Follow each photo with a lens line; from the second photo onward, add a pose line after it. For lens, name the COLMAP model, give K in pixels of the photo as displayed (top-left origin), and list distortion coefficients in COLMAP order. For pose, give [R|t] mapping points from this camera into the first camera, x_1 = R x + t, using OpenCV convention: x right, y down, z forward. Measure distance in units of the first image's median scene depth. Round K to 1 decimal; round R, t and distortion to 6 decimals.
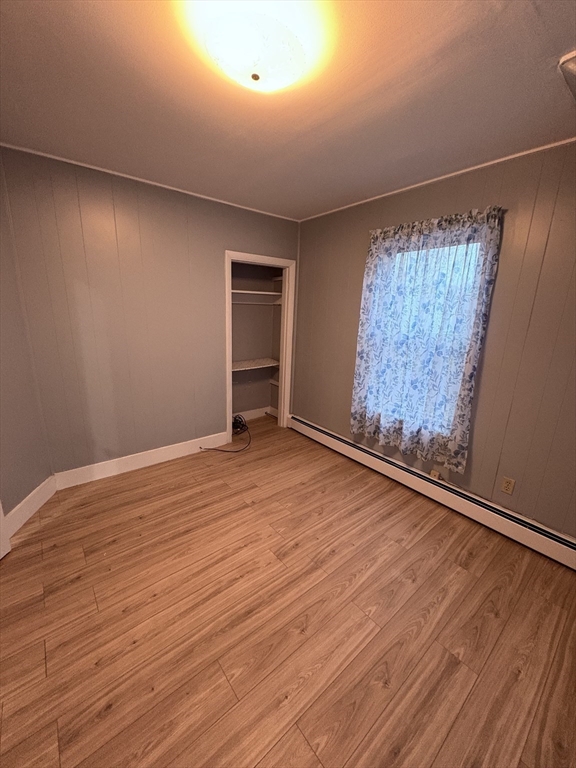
lens RADIAL K [[309.3, 0, 285.8], [0, 309.3, 382.6], [0, 0, 1]] dist [0.009651, 0.000048]
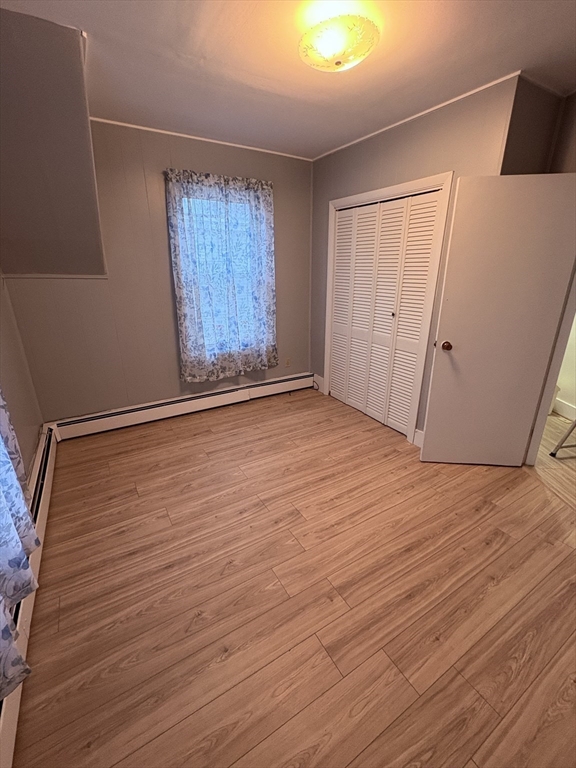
lens RADIAL K [[332.5, 0, 288.1], [0, 332.5, 385.0], [0, 0, 1]] dist [-0.001141, 0.000046]
pose [[-0.990087, -0.076177, 0.117999, -0.085223], [0.001473, 0.834460, 0.551066, -0.363690], [-0.140444, 0.545777, -0.826077, 1.617061]]
